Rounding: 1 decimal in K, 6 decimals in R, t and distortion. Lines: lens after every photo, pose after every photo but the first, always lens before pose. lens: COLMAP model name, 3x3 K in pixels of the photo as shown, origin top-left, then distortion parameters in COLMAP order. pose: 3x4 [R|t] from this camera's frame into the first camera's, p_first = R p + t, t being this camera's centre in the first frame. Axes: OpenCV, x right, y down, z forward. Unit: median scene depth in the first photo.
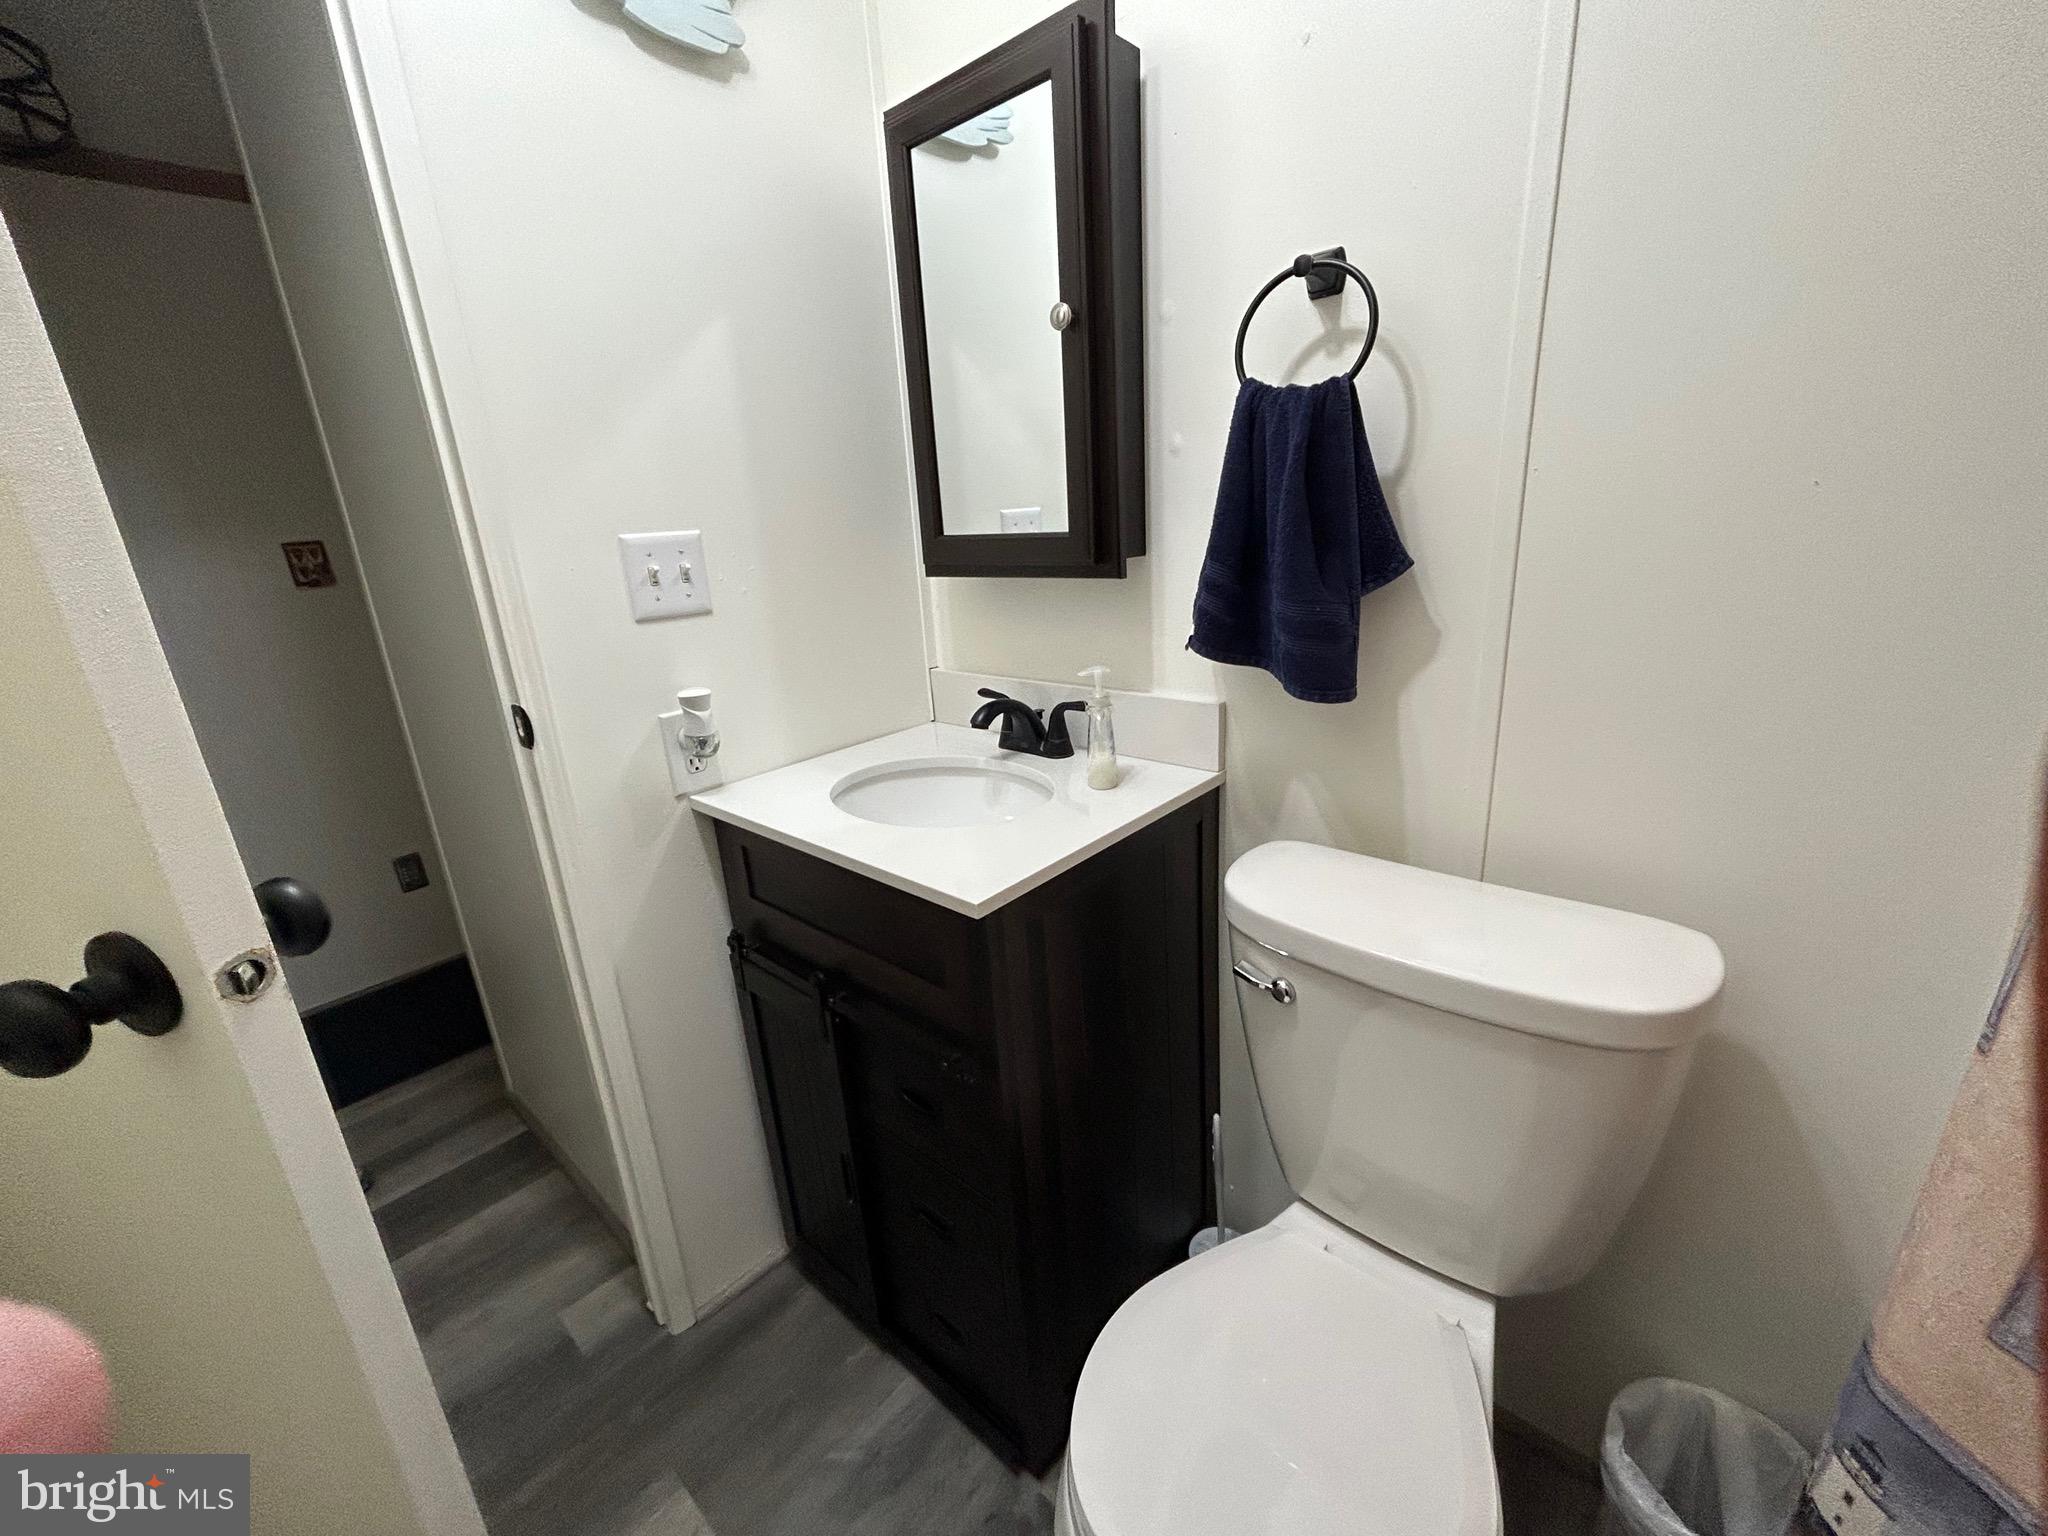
lens RADIAL K [[830.8, 0, 1026.7], [0, 830.8, 763.7], [0, 0, 1]] dist [0.001059, -0.000044]
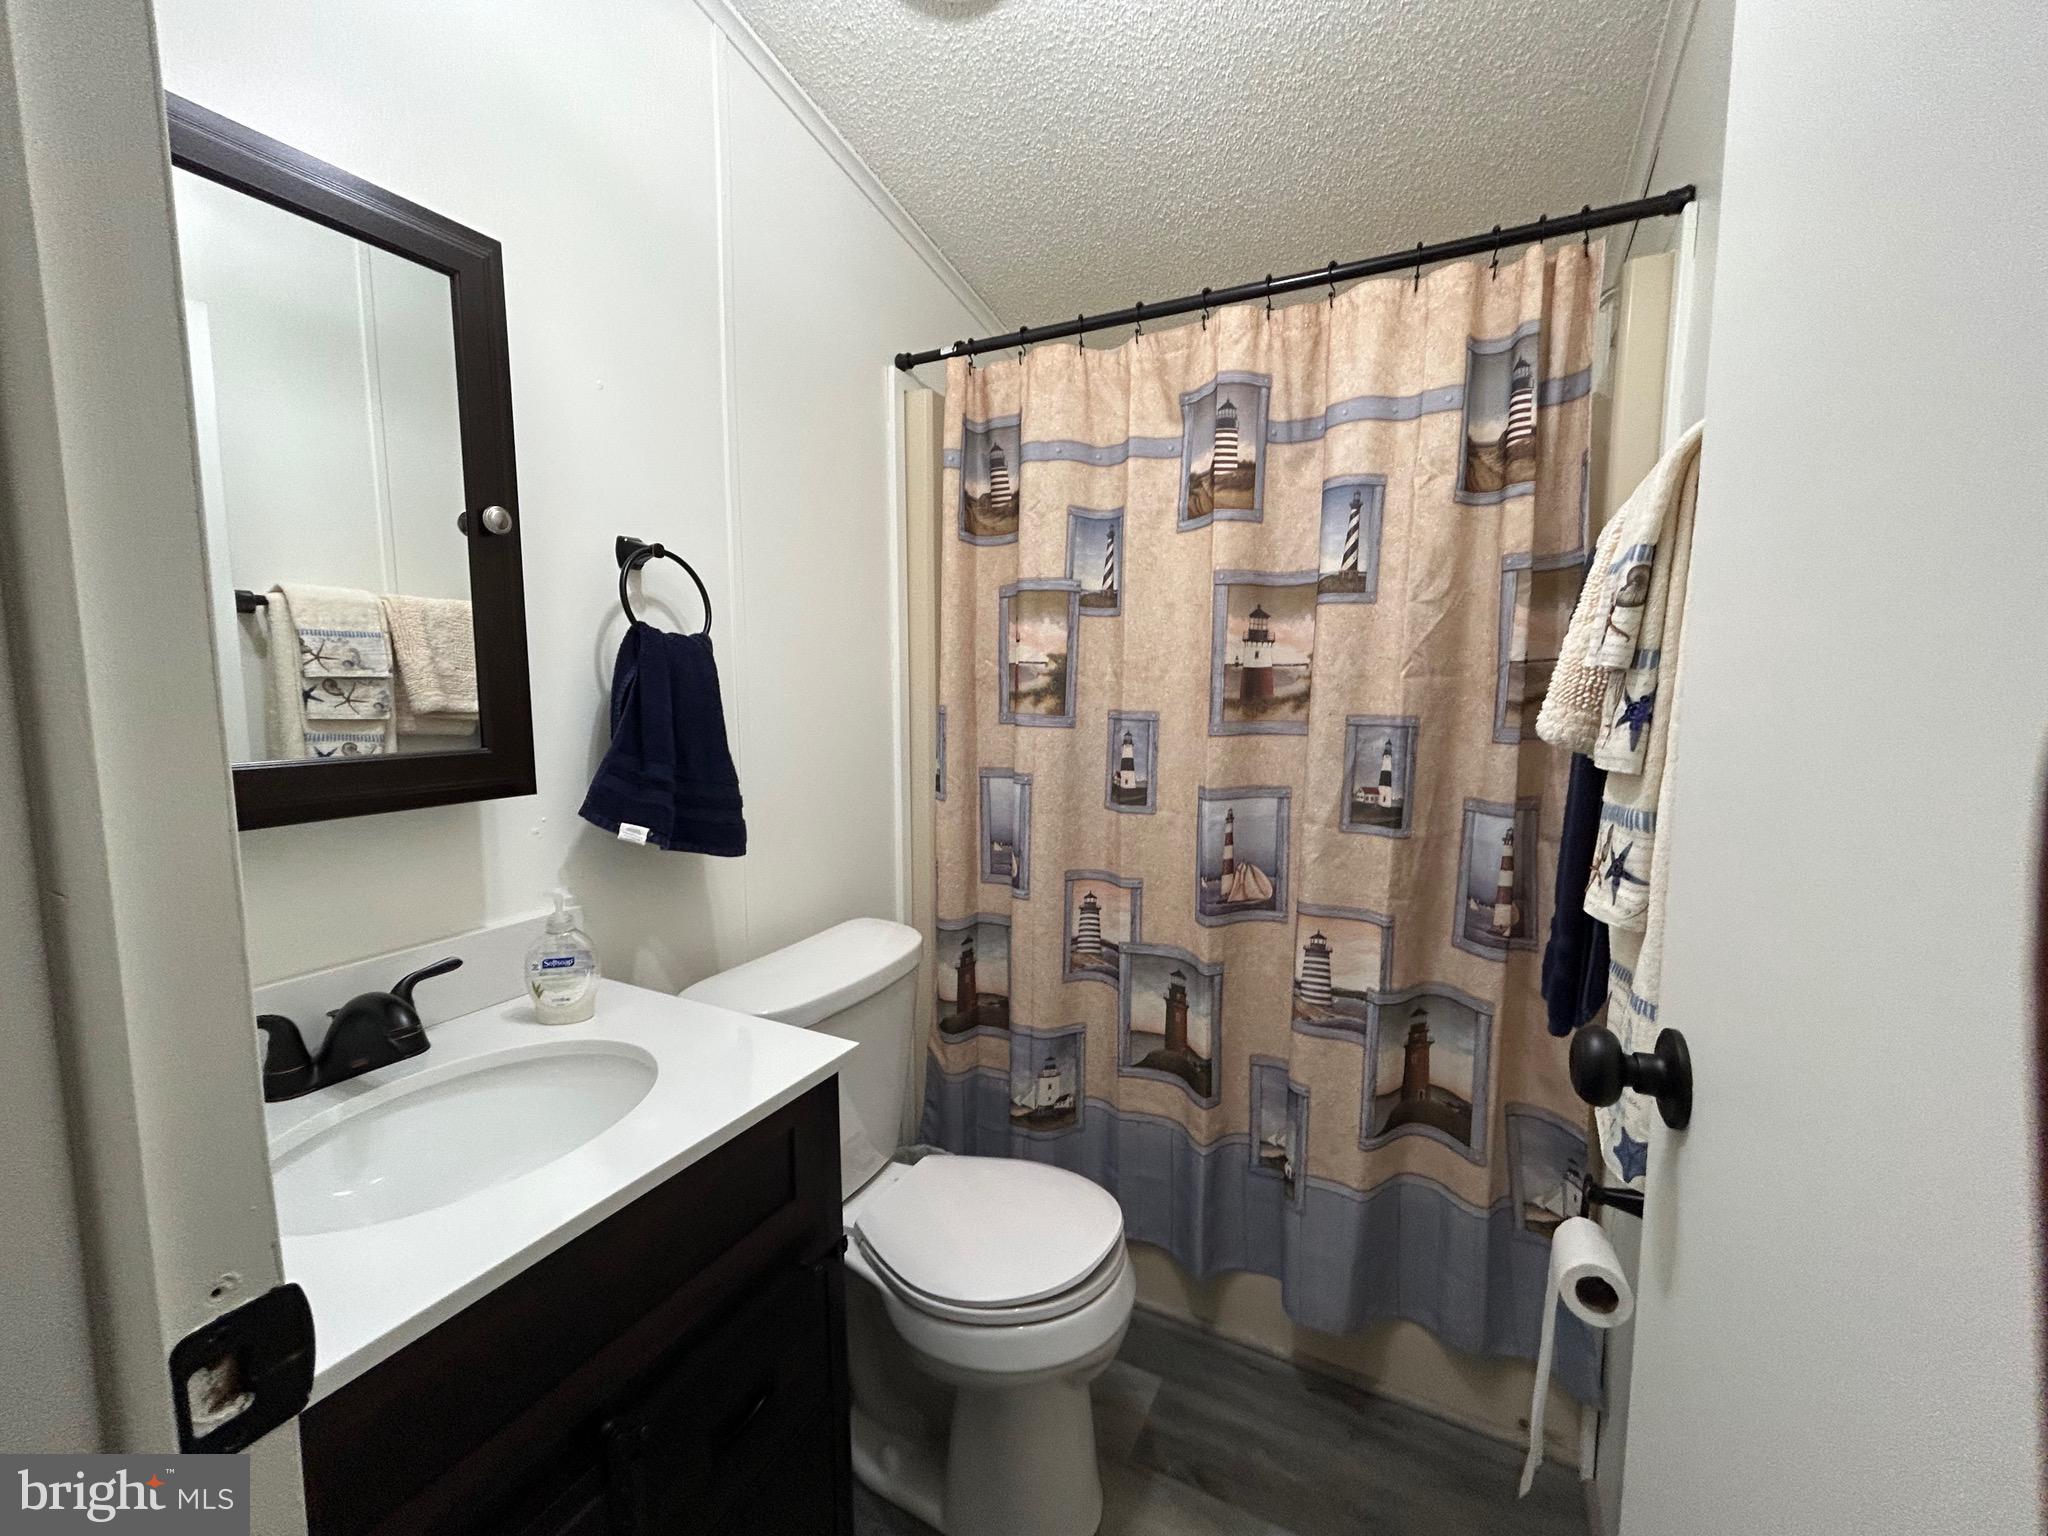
lens RADIAL K [[830.8, 0, 1026.7], [0, 830.8, 763.7], [0, 0, 1]] dist [0.001059, -0.000044]
pose [[-0.252439, -0.042671, 0.966672, -1.021404], [0.301343, 0.945878, 0.120446, -0.223633], [-0.919493, 0.321705, -0.225918, 0.770846]]
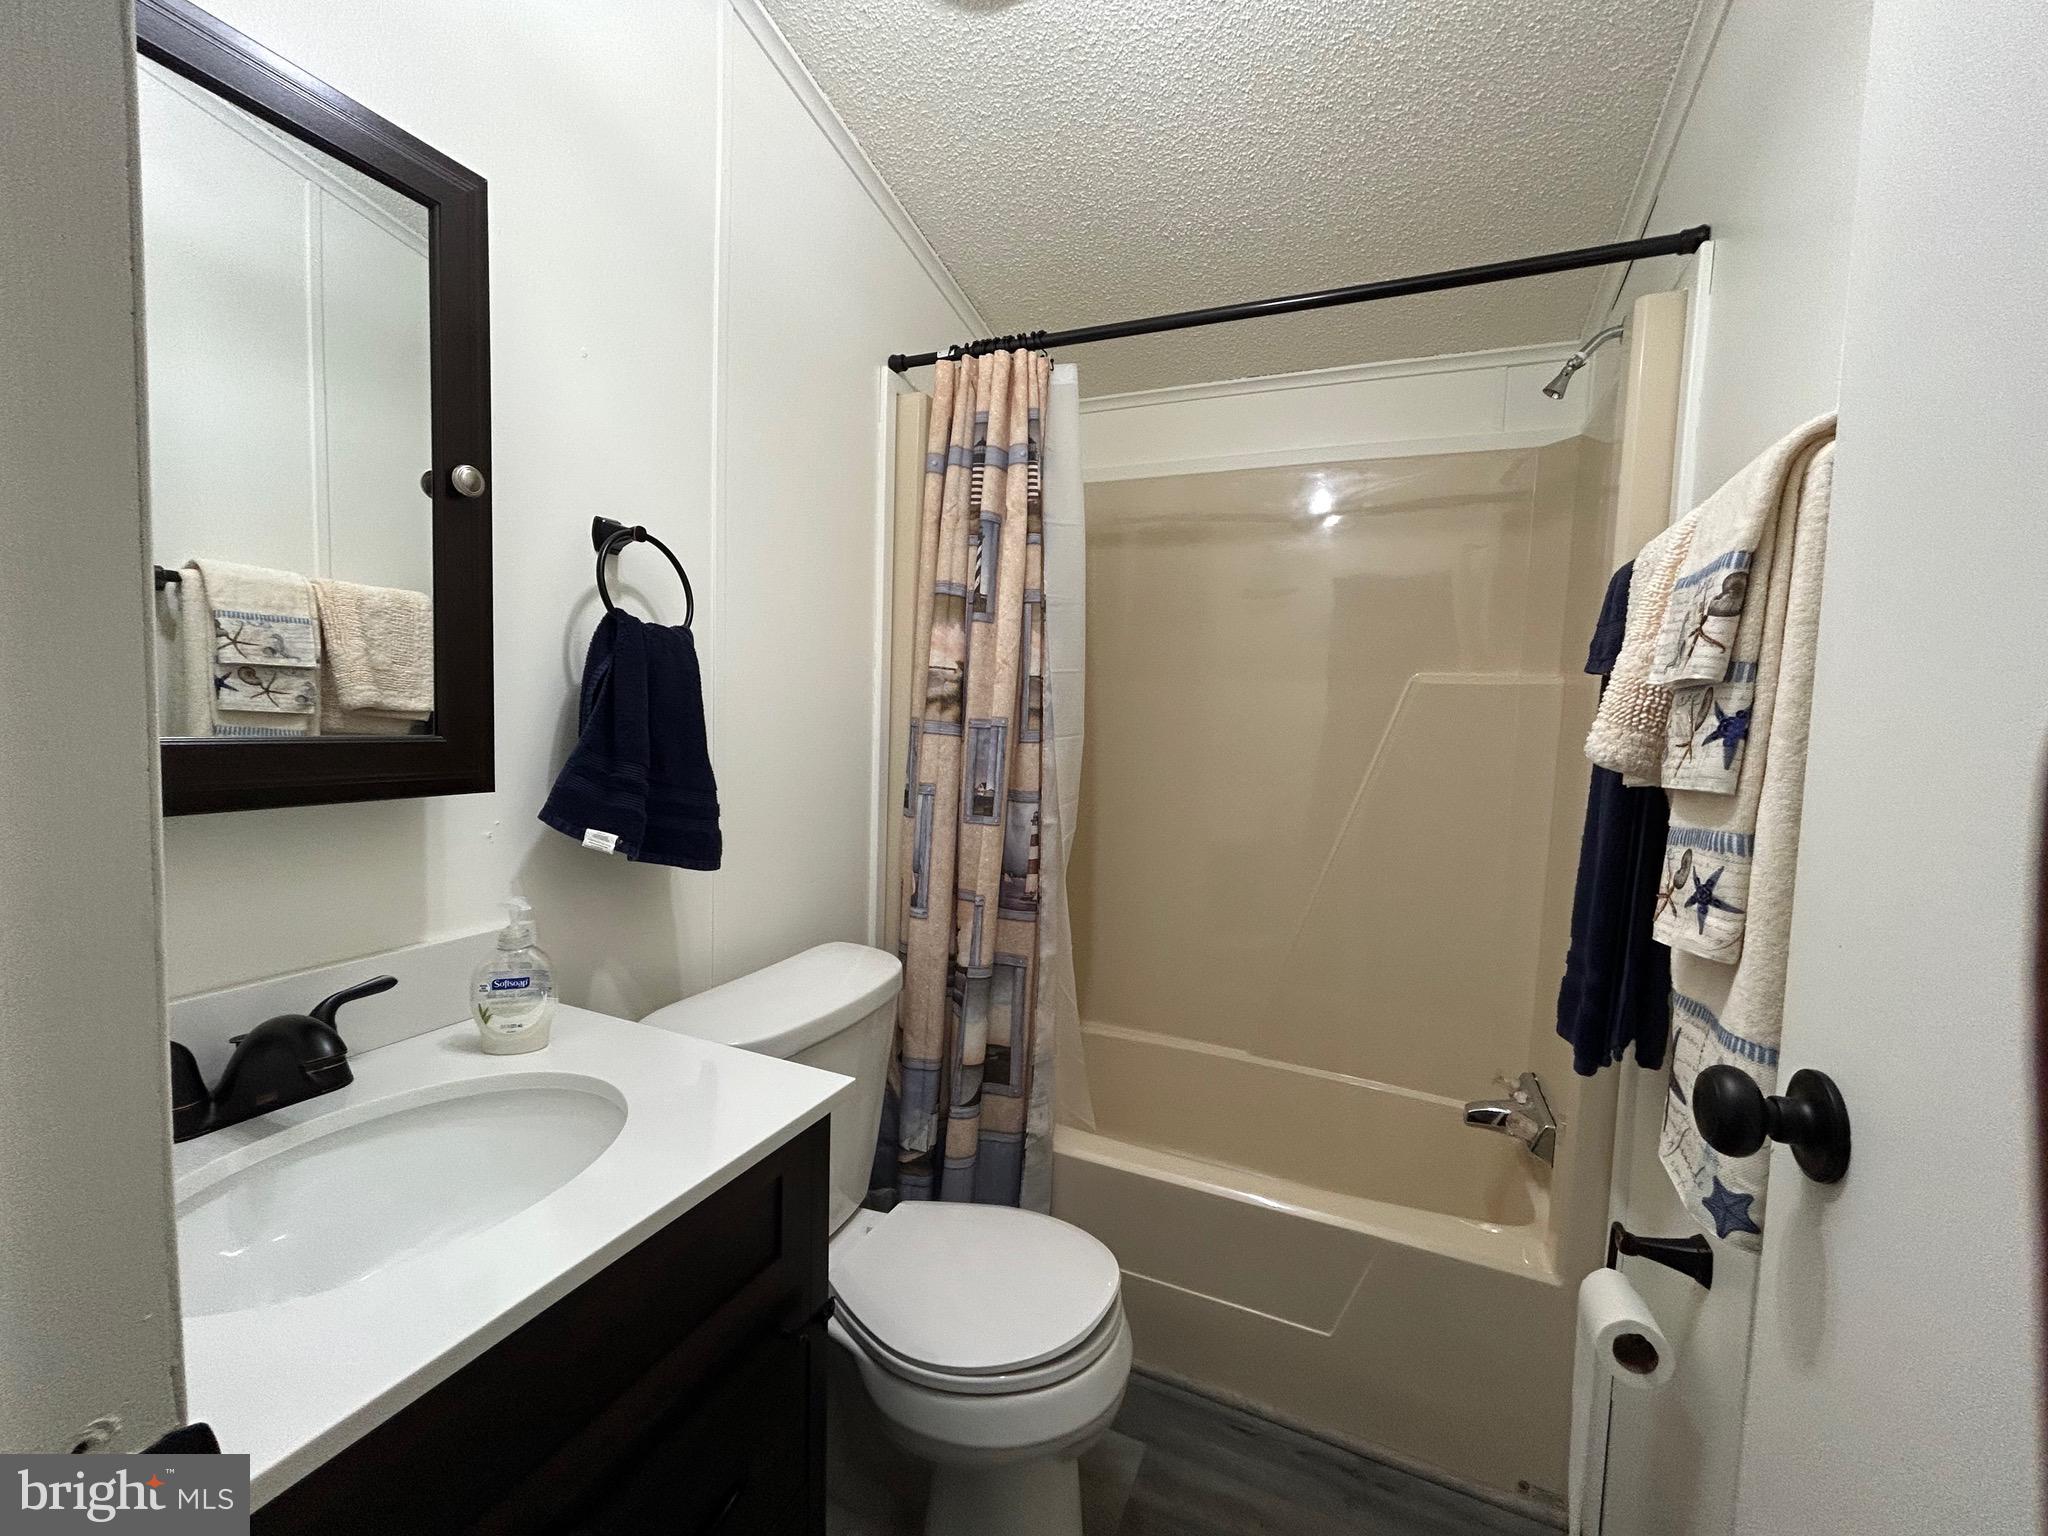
lens RADIAL K [[830.8, 0, 1026.7], [0, 830.8, 763.7], [0, 0, 1]] dist [0.001059, -0.000044]
pose [[-0.314623, -0.015213, 0.949095, -0.926329], [0.265823, 0.958452, 0.103482, -0.215475], [-0.911236, 0.284849, -0.297507, 0.837552]]
